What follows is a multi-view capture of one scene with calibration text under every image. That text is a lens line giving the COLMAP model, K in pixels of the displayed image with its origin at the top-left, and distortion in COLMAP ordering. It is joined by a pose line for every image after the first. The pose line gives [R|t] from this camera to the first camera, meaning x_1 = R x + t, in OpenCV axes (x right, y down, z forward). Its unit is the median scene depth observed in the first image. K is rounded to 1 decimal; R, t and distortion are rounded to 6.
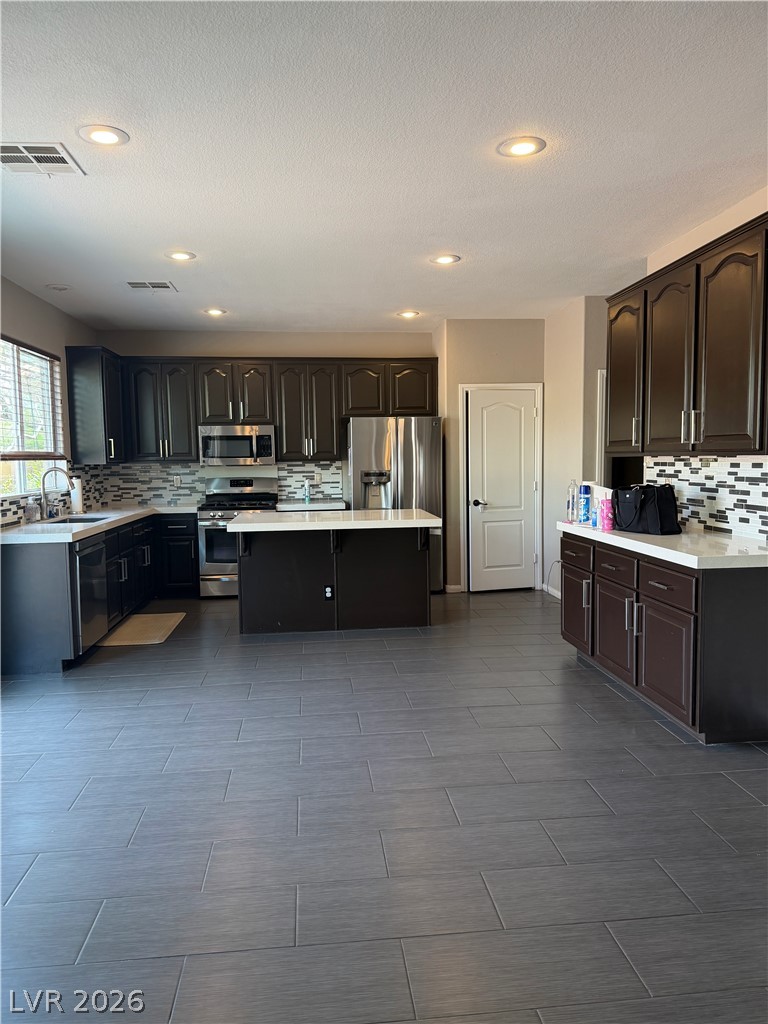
lens RADIAL K [[718.6, 0, 382.2], [0, 718.6, 514.9], [0, 0, 1]] dist [0.144572, -0.191194]
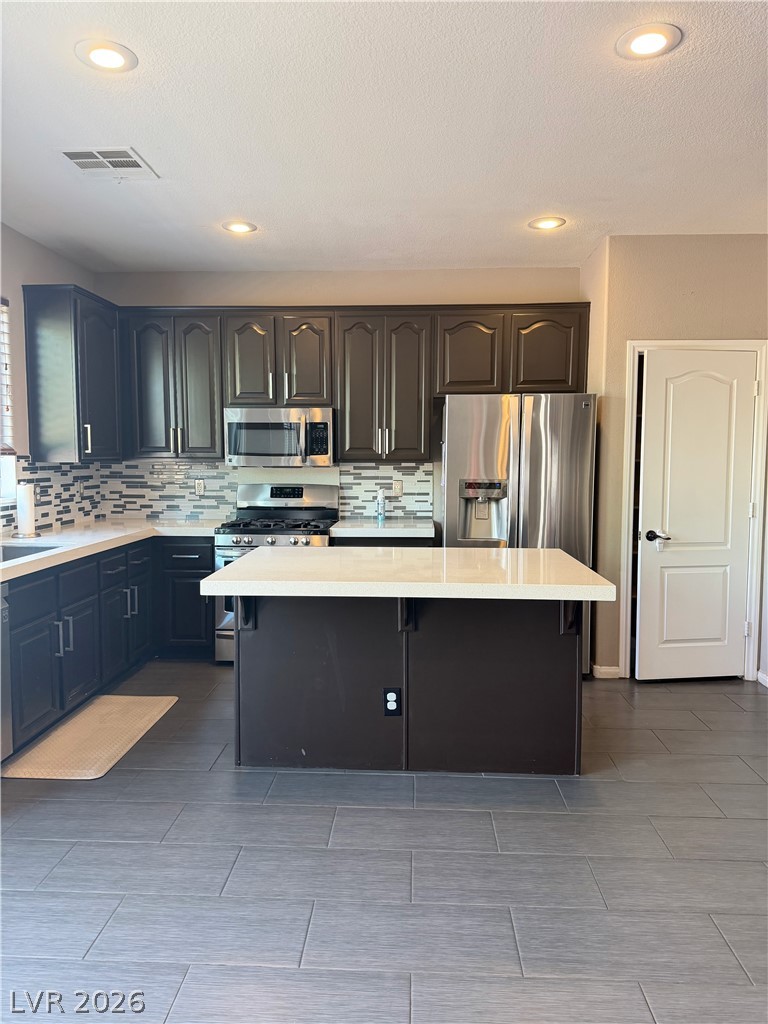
lens RADIAL K [[718.6, 0, 382.2], [0, 718.6, 514.9], [0, 0, 1]] dist [0.144572, -0.191194]
pose [[0.988604, 0.029454, -0.147628, -0.002603], [-0.028752, 0.999563, 0.006889, -0.030930], [0.147766, -0.002565, 0.989019, 0.345332]]
